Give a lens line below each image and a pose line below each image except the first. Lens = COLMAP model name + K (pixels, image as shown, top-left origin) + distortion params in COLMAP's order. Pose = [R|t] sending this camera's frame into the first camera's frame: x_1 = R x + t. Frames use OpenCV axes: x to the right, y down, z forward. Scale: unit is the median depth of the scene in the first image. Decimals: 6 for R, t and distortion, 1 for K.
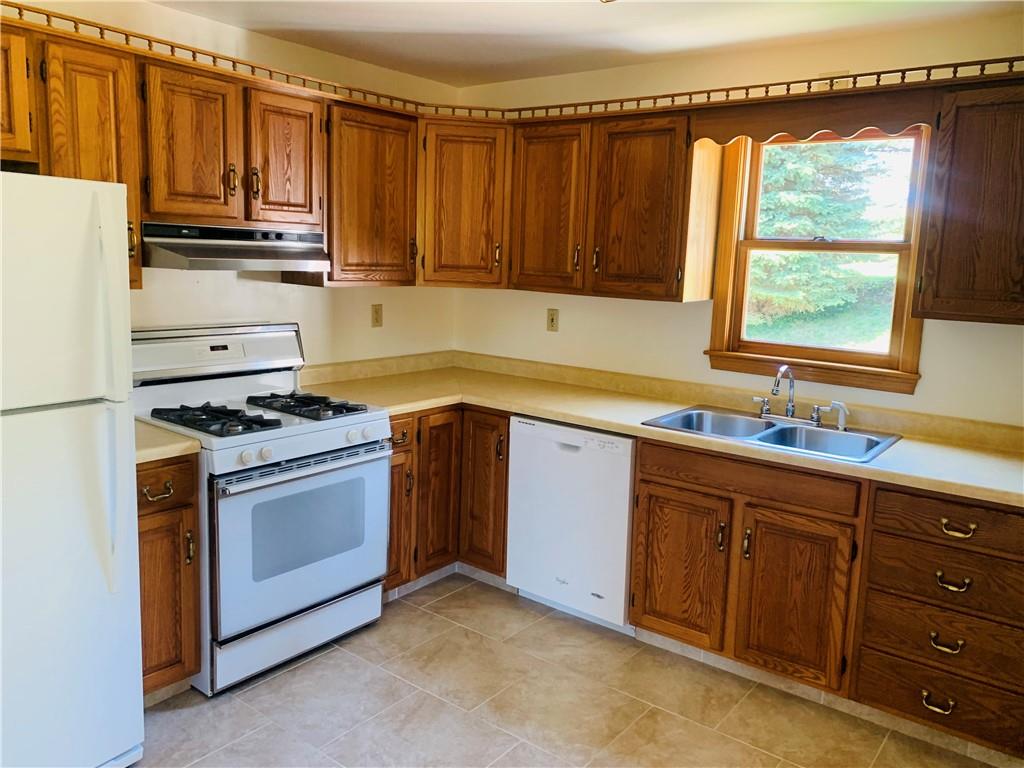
lens RADIAL K [[787.2, 0, 519.2], [0, 787.2, 381.5], [0, 0, 1]] dist [0.064166, -0.089552]
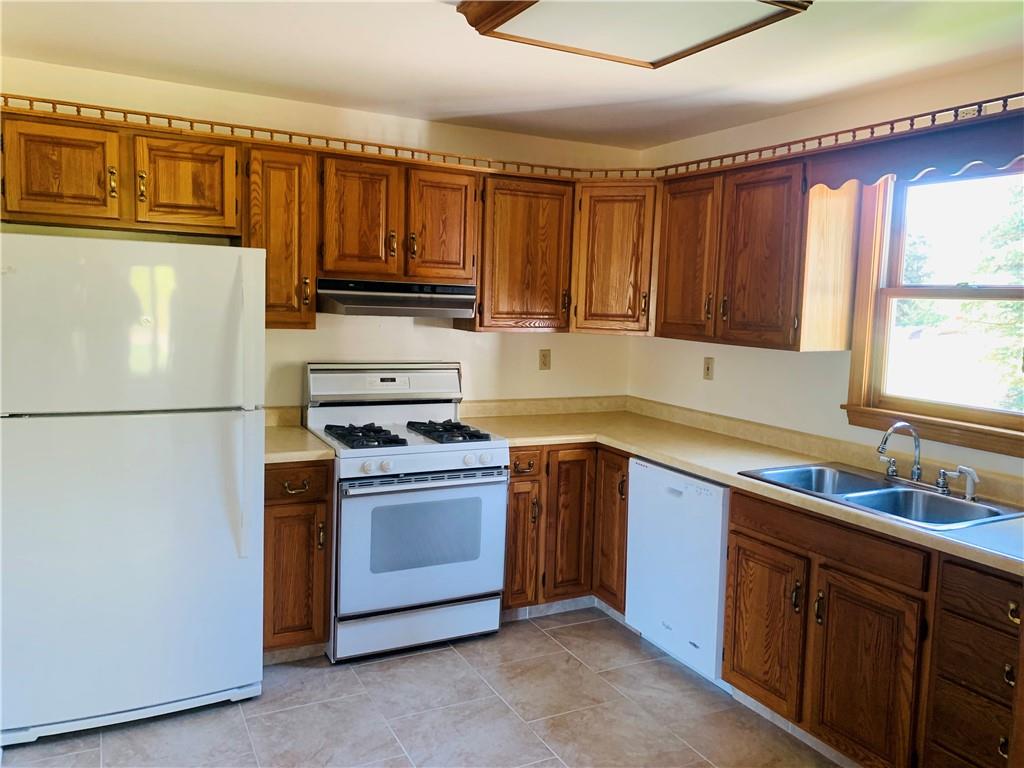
lens RADIAL K [[787.2, 0, 522.1], [0, 787.2, 381.6], [0, 0, 1]] dist [0.064166, -0.089552]
pose [[0.909748, 0.038800, -0.413344, 0.319854], [-0.067983, 0.996107, -0.056125, 0.014330], [0.409557, 0.079160, 0.908844, -0.015222]]
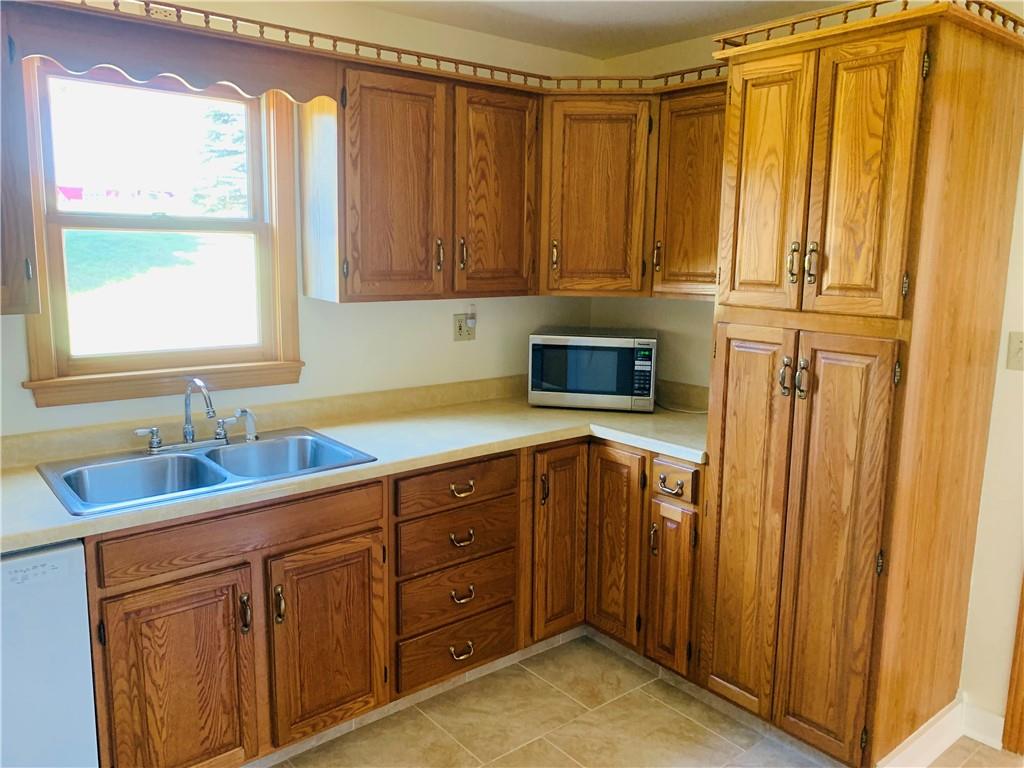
lens RADIAL K [[787.2, 0, 509.0], [0, 787.2, 380.4], [0, 0, 1]] dist [0.064166, -0.089552]
pose [[0.218431, -0.188215, 0.957530, -0.352576], [0.149541, 0.976090, 0.157751, -0.097615], [-0.964326, 0.108732, 0.241354, 0.522100]]
